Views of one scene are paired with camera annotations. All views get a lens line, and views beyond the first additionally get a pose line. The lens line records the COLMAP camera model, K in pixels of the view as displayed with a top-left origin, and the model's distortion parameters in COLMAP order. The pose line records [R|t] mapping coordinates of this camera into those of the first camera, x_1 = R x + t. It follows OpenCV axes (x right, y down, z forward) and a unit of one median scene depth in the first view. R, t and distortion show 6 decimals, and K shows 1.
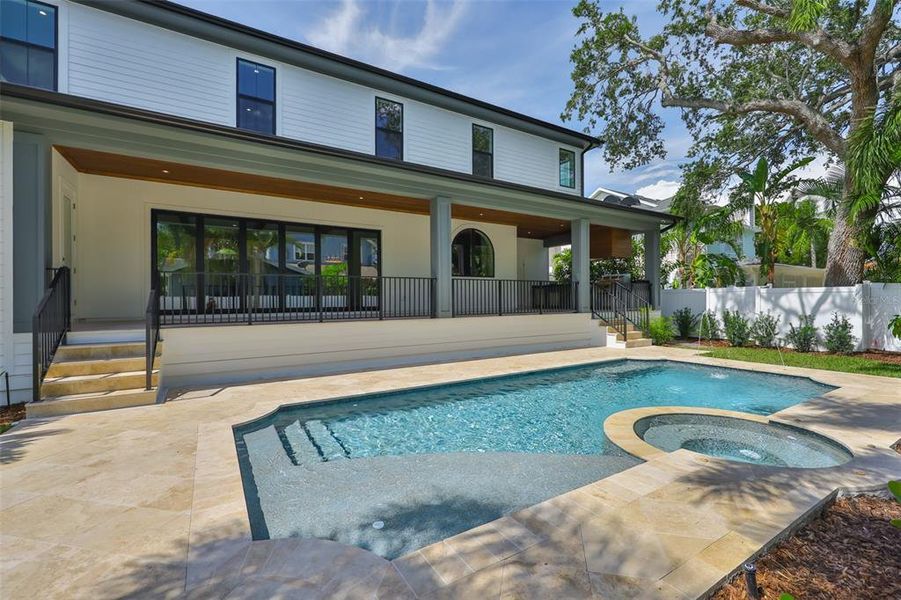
lens RADIAL K [[382.6, 0, 450.5], [0, 382.6, 300.0], [0, 0, 1]] dist [0.000020, 0.000085]
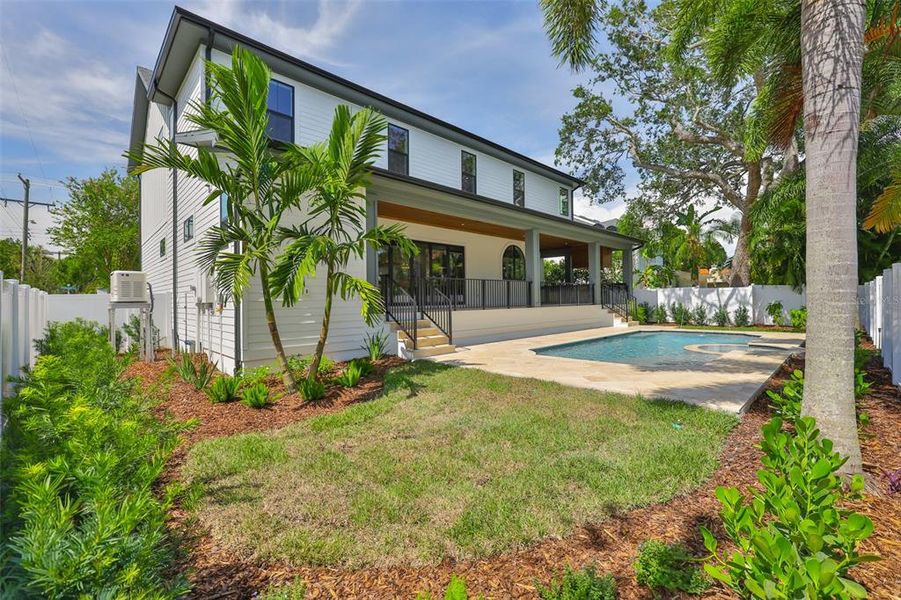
lens RADIAL K [[373.0, 0, 451.8], [0, 373.0, 293.1], [0, 0, 1]] dist [0.011194, 0.000086]
pose [[0.976019, -0.000338, 0.217684, -0.440959], [0.002581, 0.999946, -0.010019, 0.000768], [-0.217669, 0.010340, 0.975968, -0.262411]]
